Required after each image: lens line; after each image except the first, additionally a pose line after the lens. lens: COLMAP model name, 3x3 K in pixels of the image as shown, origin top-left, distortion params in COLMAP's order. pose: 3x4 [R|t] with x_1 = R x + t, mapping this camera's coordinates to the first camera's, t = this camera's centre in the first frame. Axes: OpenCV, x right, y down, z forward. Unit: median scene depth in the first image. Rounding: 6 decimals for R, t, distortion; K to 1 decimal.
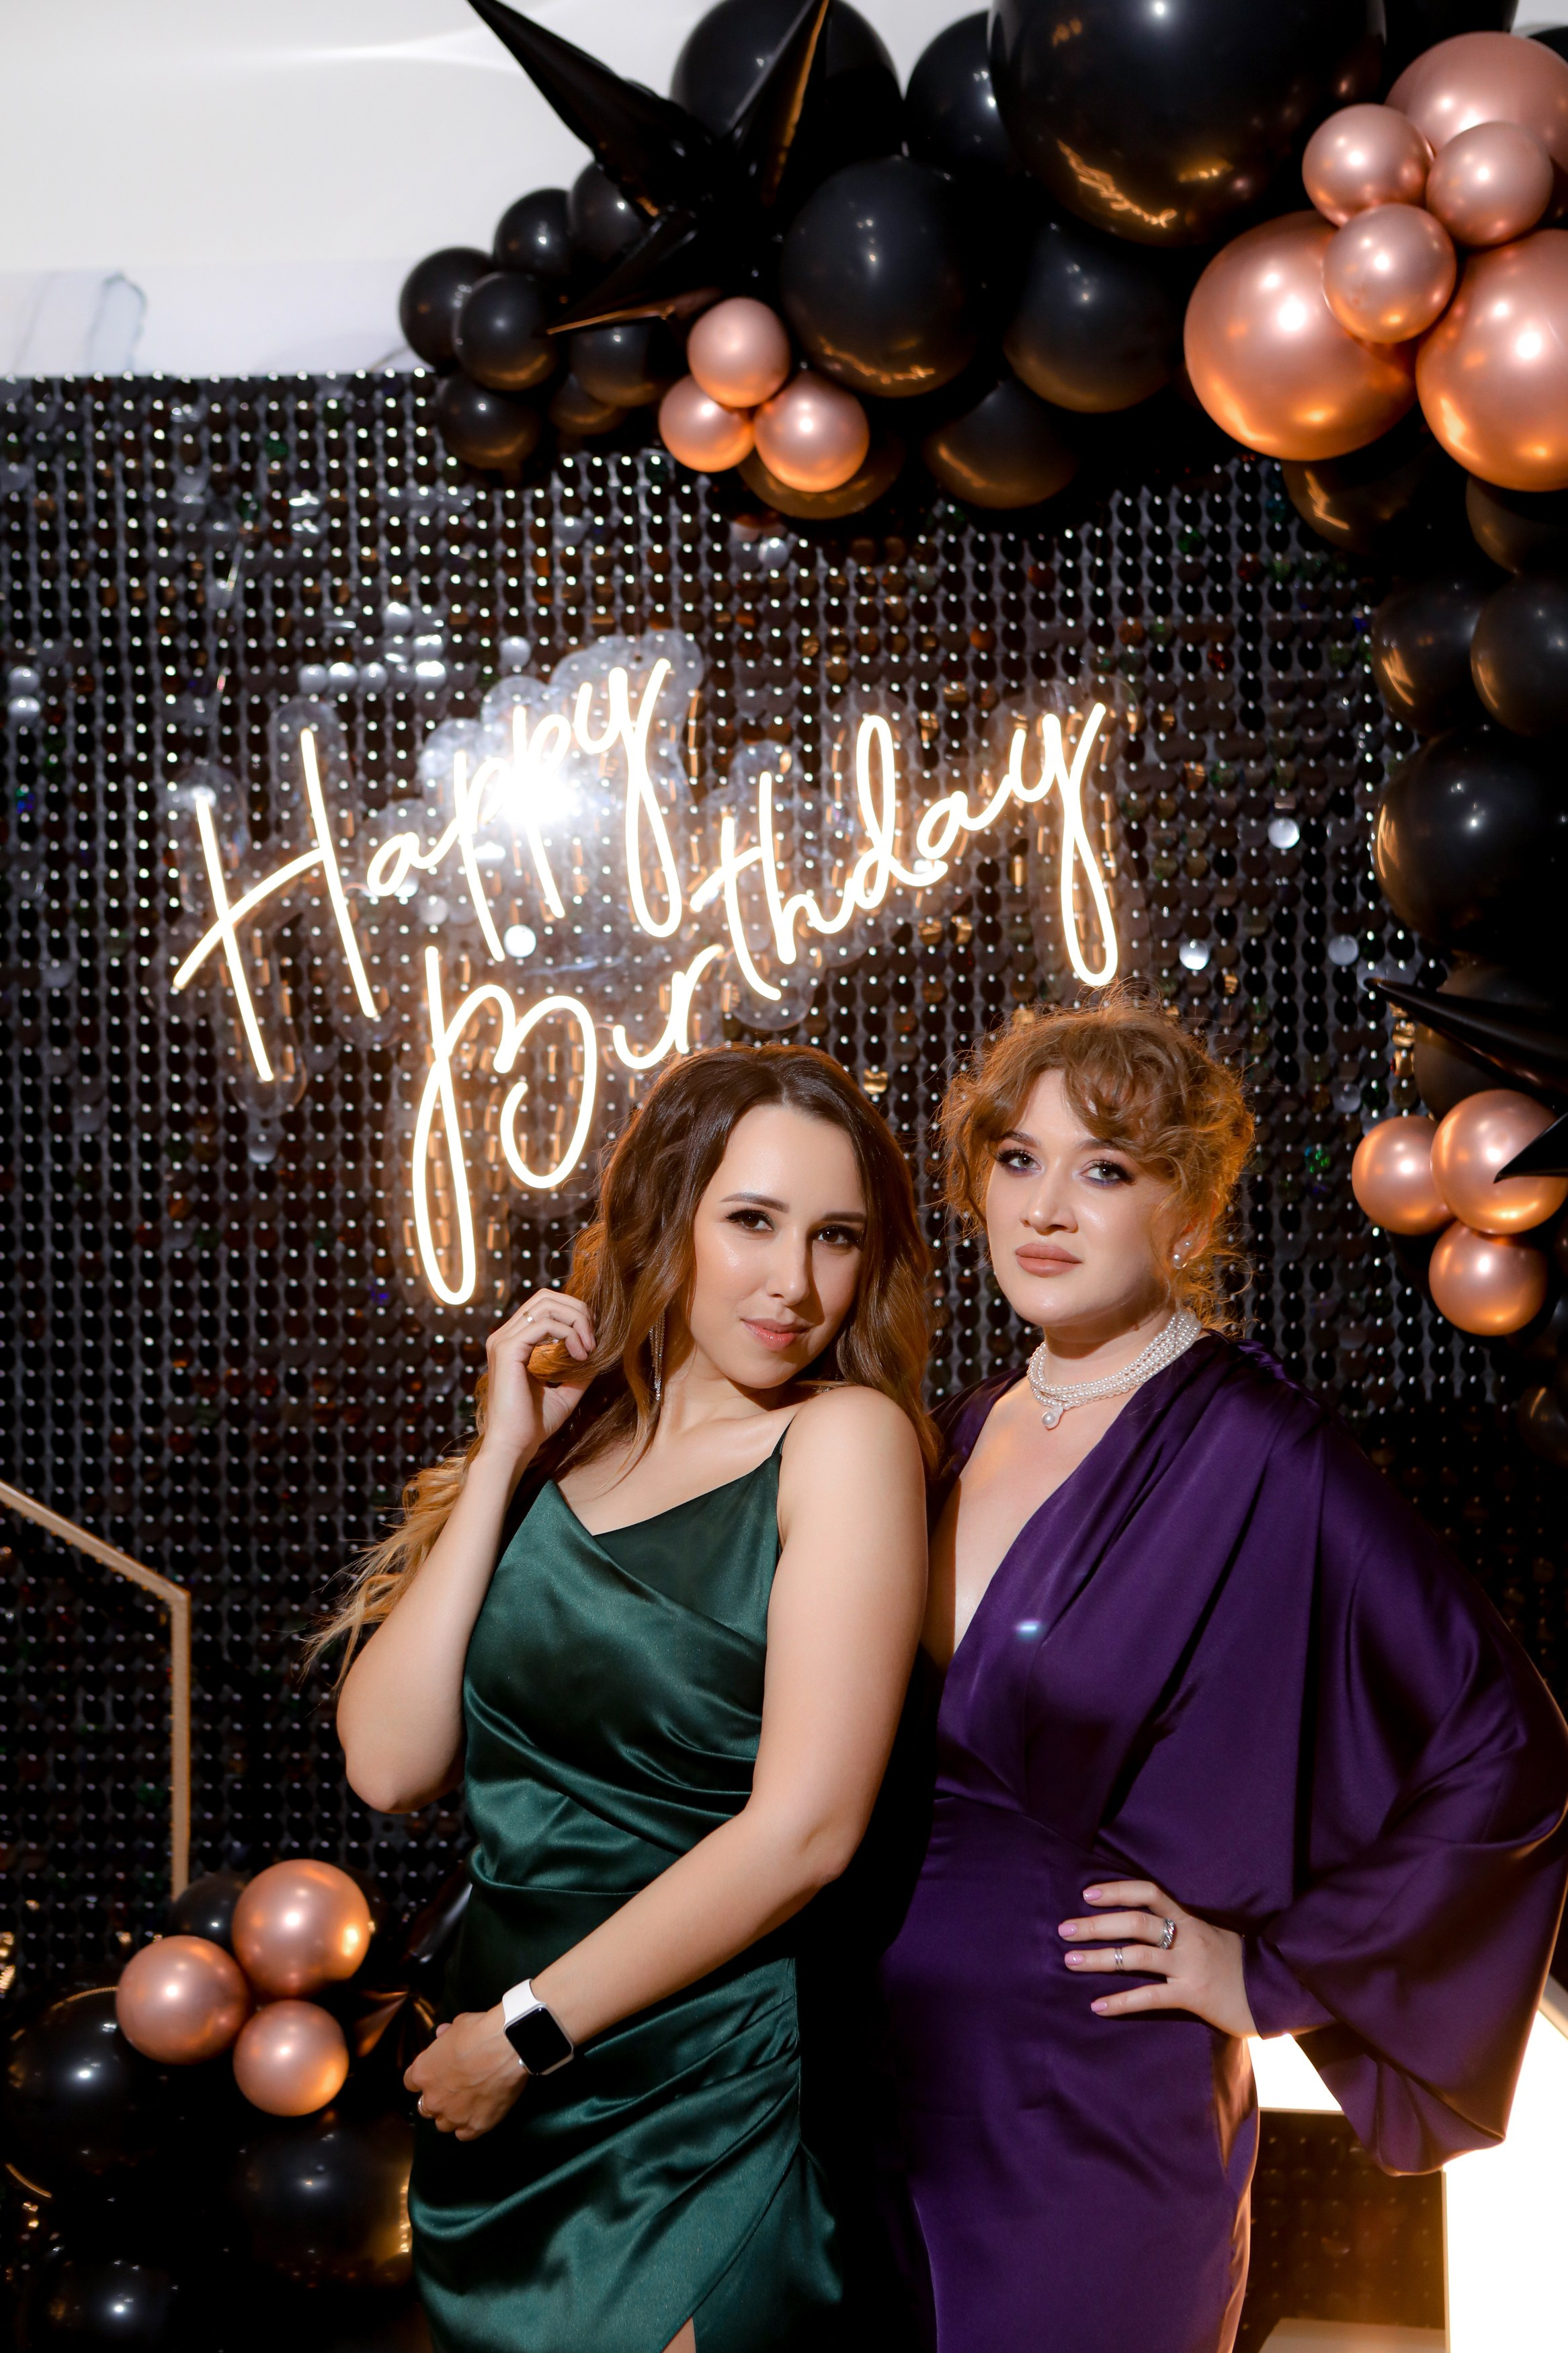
lens RADIAL K [[3921.7, 0, 784.0], [0, 3921.7, 1176.5], [0, 0, 1]] dist [0.117584, -0.206345]
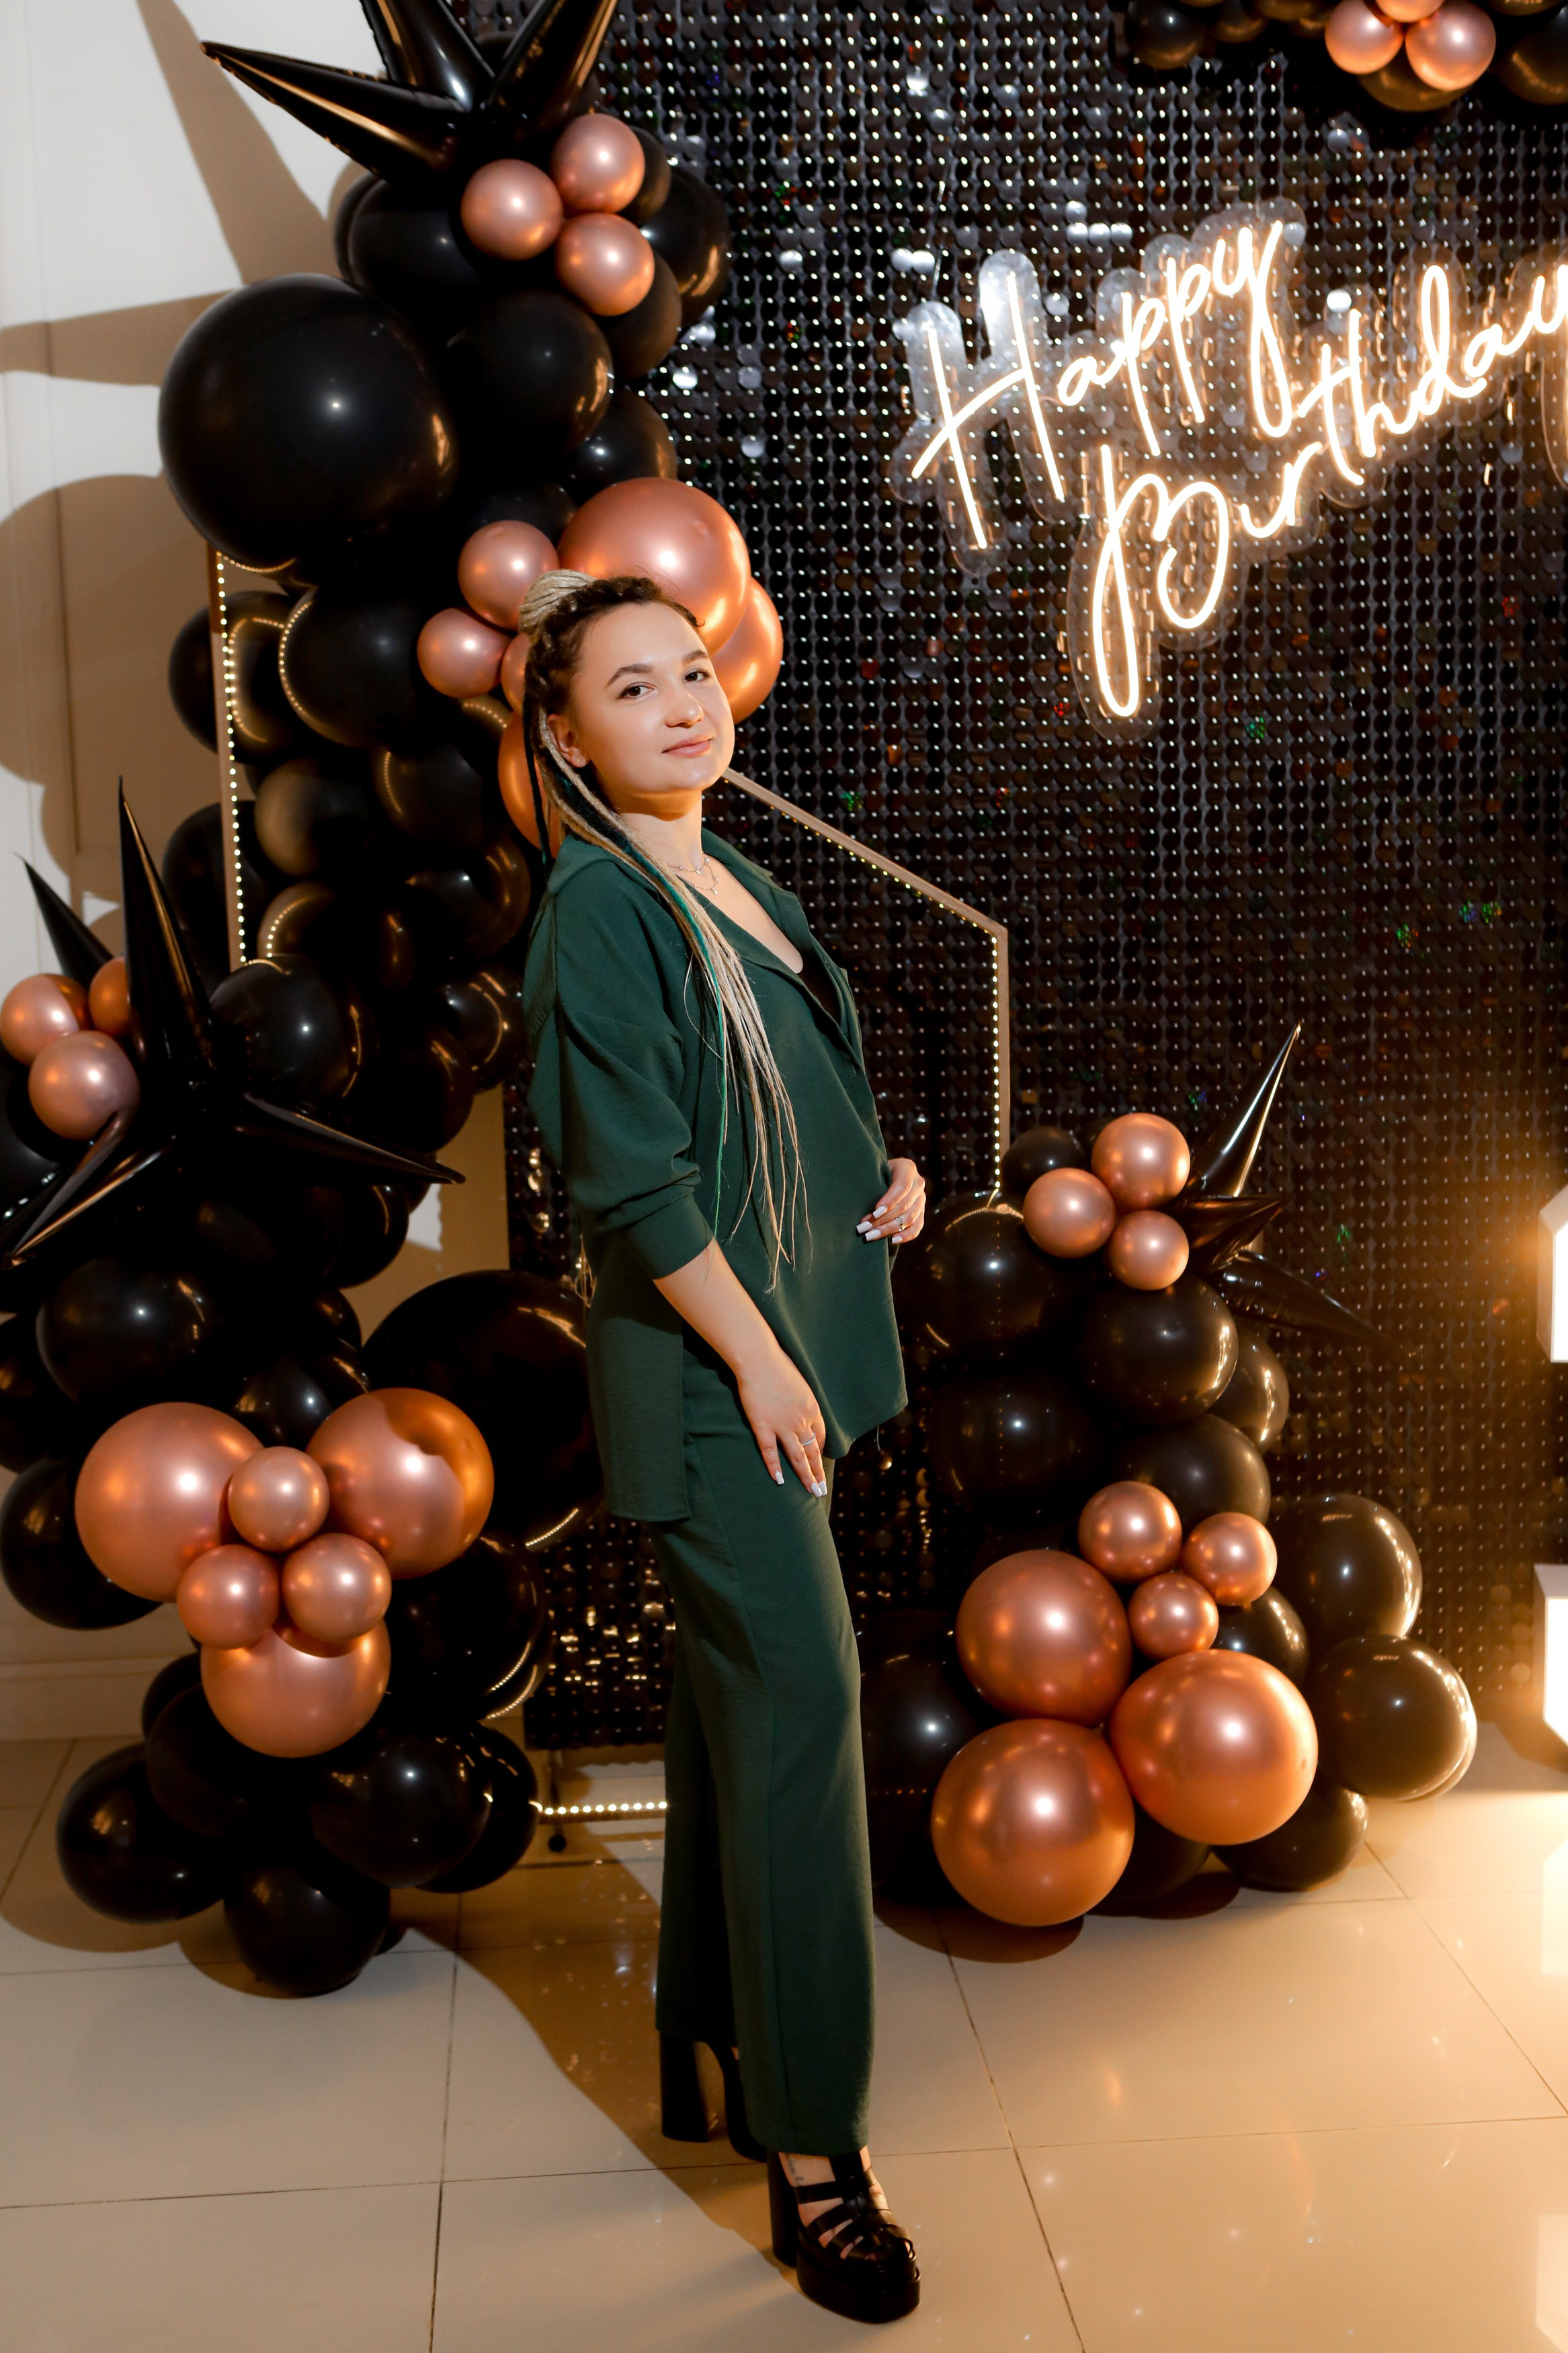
lens RADIAL K [[3018.8, 0, 784.0], [0, 3018.8, 1176.5], [0, 0, 1]] dist [-0.004758, 0.057393]
pose [[0.991030, -0.032903, 0.129527, -0.338863], [0.010870, 0.985852, 0.167264, 0.013638], [-0.133198, -0.164356, 0.977367, -0.025781]]
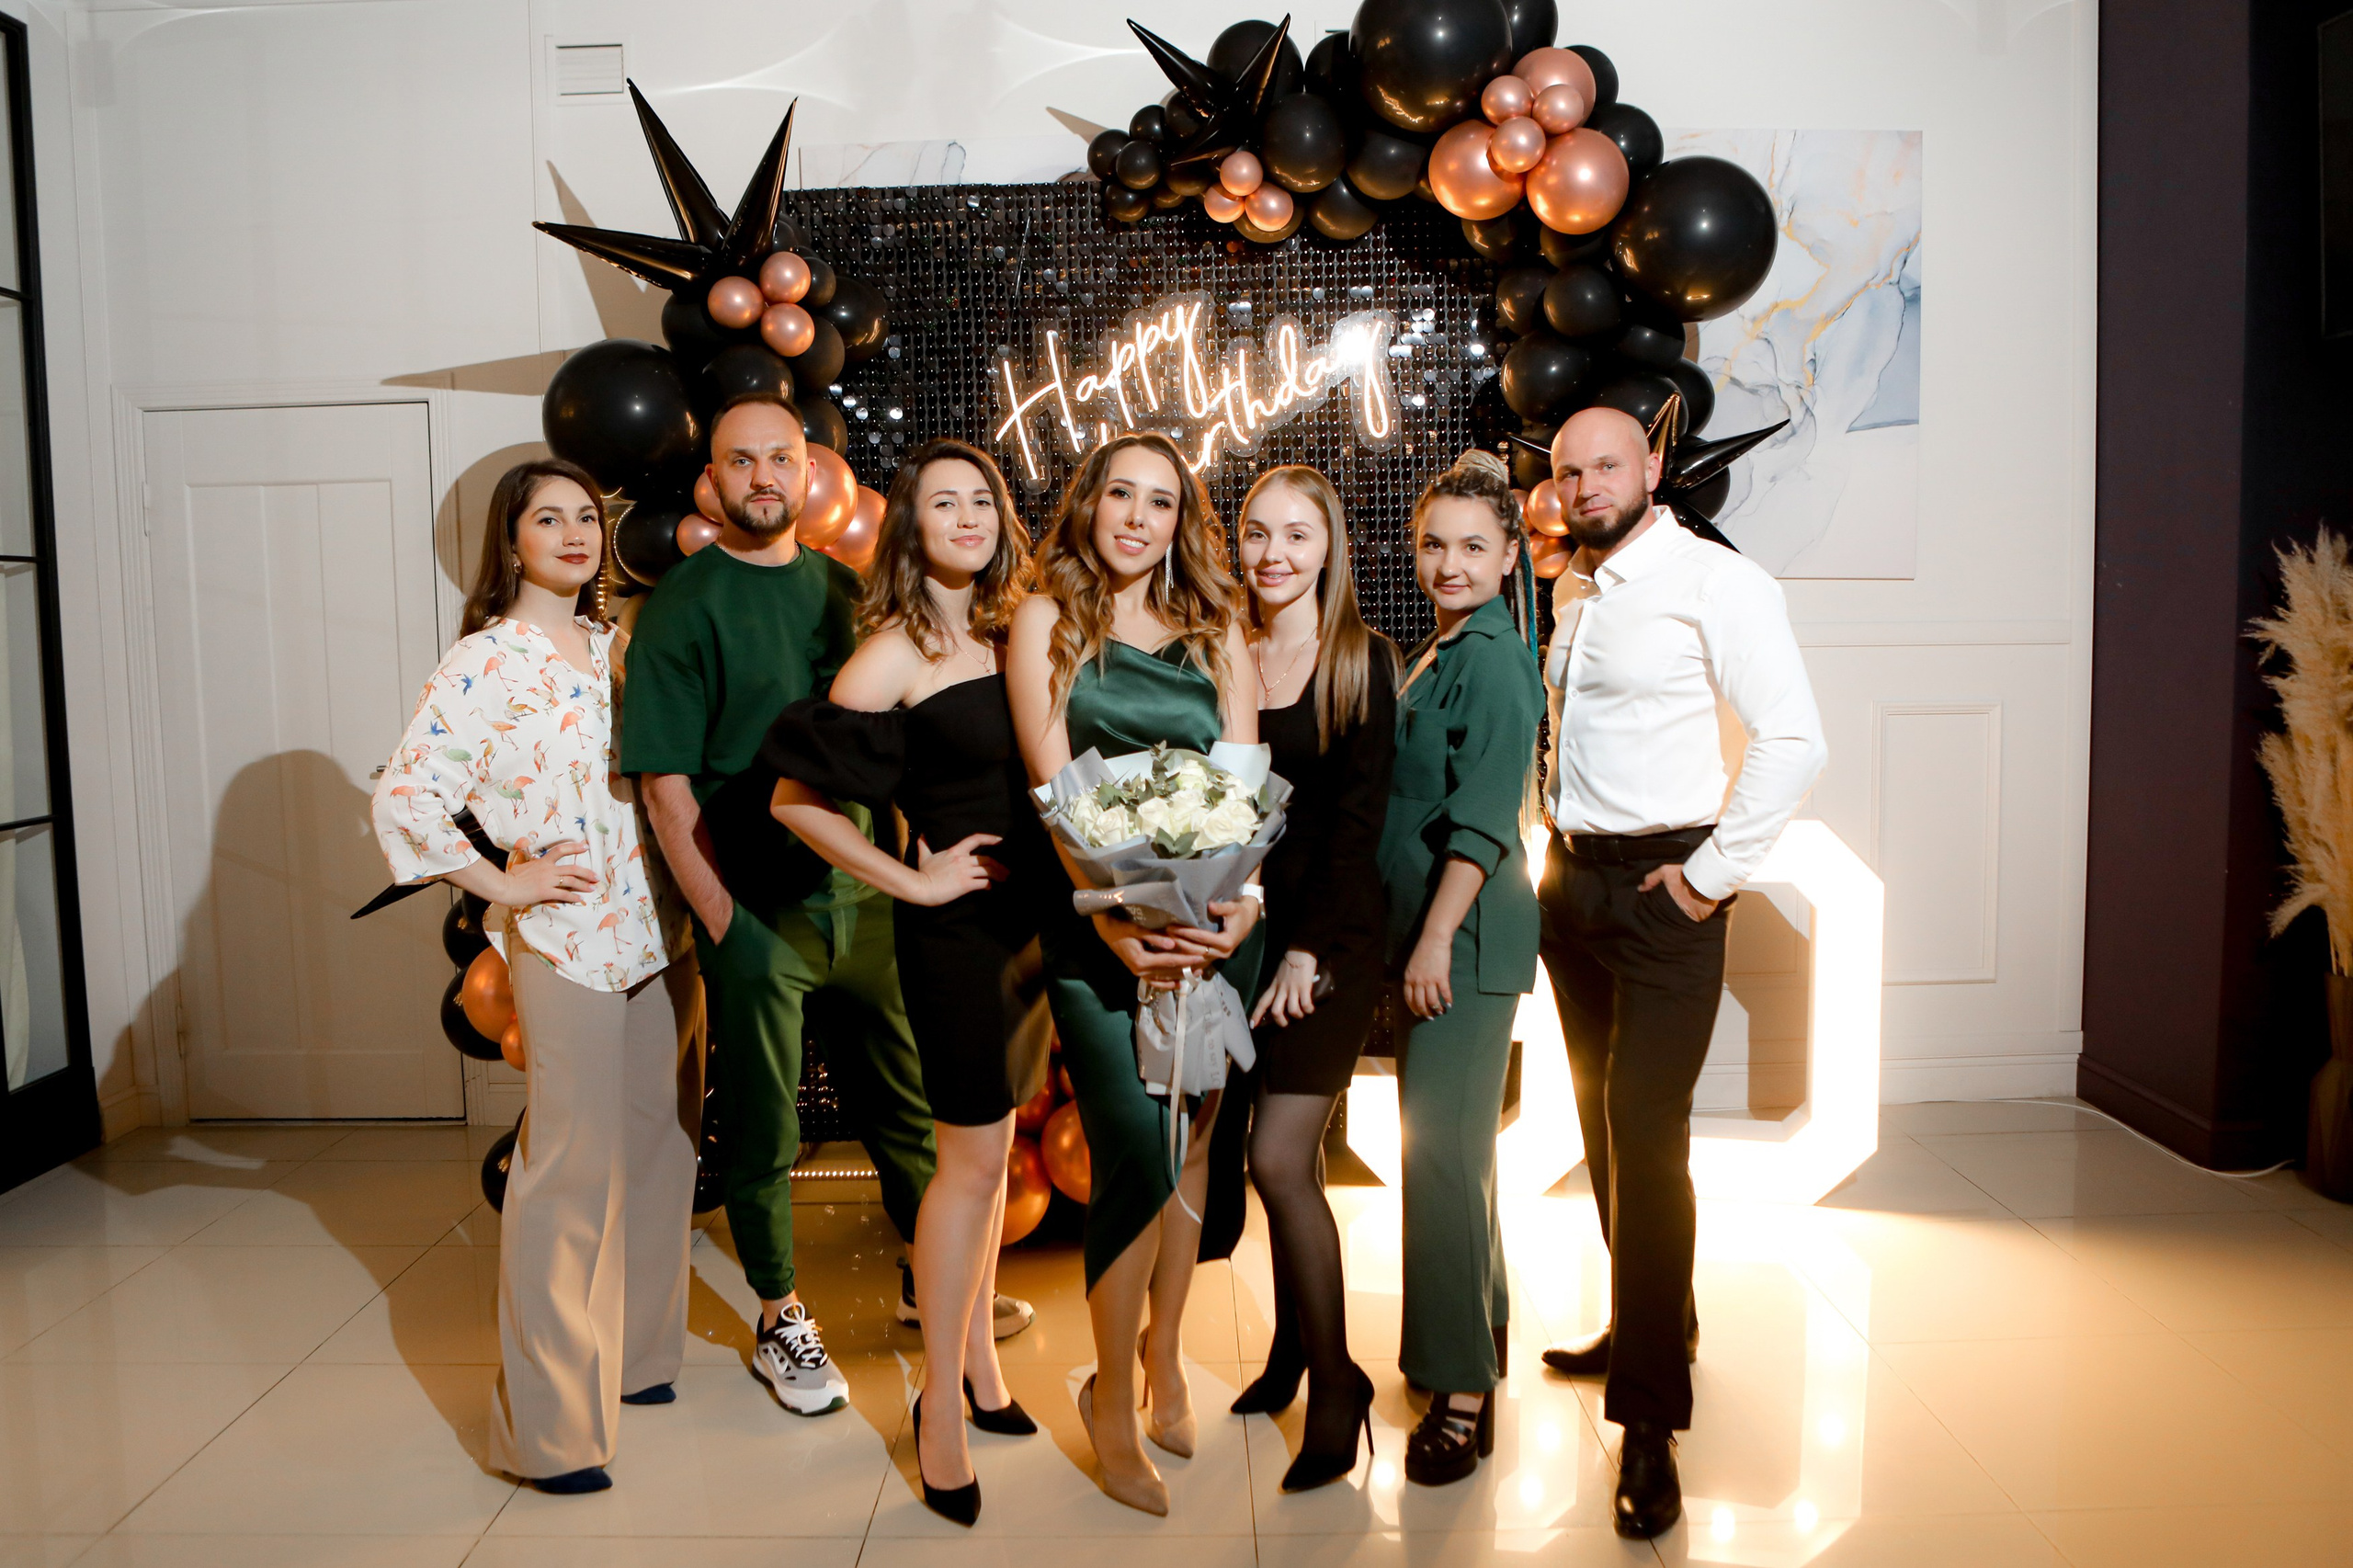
lens RADIAL K [[1743.8, 0, 1171.6], [0, 1743.8, 729.3], [0, 0, 1]] dist [-0.084942, 0.002924]
pose [[0.998722, -0.013052, 0.048824, -0.102301], [0.007902, 0.994520, 0.104243, 0.017342], [-0.049917, -0.103724, 0.993353, -0.078478]]
